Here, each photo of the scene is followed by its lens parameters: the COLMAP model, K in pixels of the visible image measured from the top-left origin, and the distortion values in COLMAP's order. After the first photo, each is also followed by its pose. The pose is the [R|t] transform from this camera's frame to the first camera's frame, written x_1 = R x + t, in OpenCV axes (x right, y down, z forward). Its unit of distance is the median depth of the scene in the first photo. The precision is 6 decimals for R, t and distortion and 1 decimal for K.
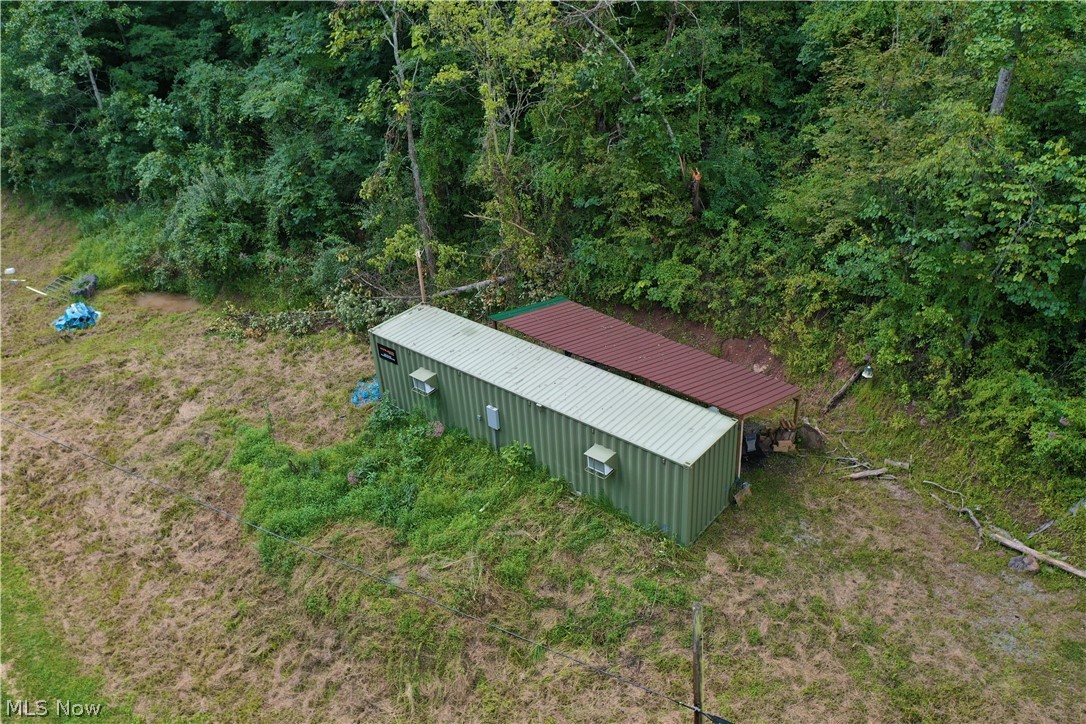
lens RADIAL K [[858.0, 0, 546.9], [0, 858.0, 358.4], [0, 0, 1]] dist [-0.000375, 0.000353]
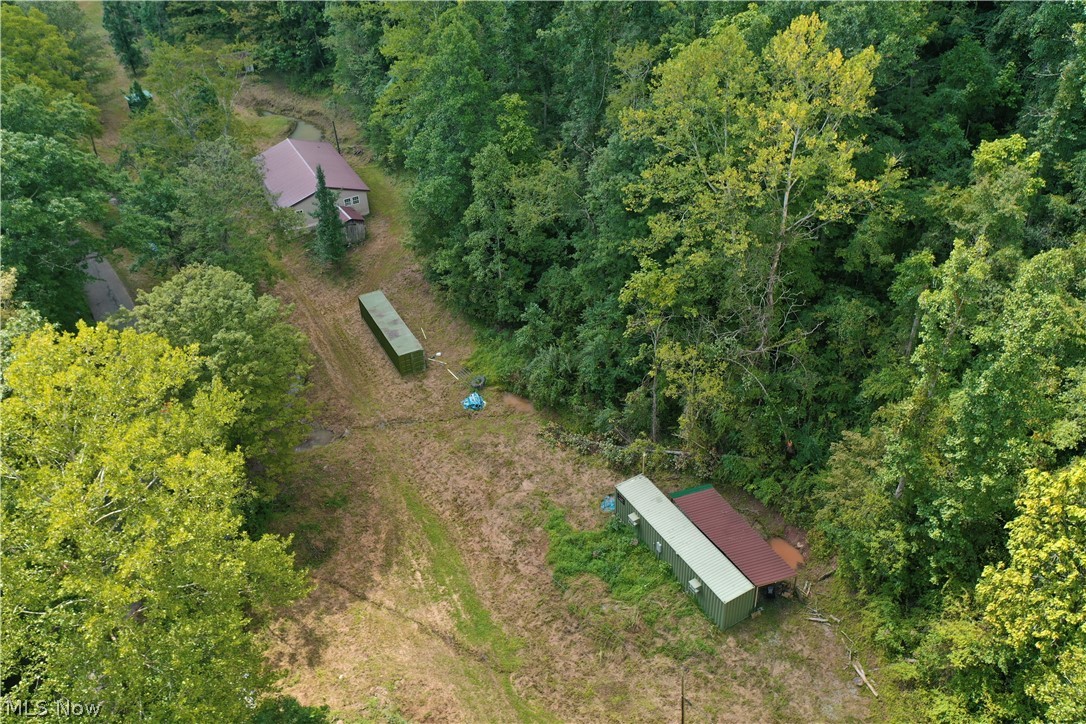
lens RADIAL K [[858.0, 0, 546.9], [0, 858.0, 358.4], [0, 0, 1]] dist [-0.000375, 0.000353]
pose [[0.938543, 0.209484, -0.274323, 0.175454], [-0.180627, 0.975340, 0.126829, -0.645834], [0.294126, -0.069484, 0.953237, -1.207866]]
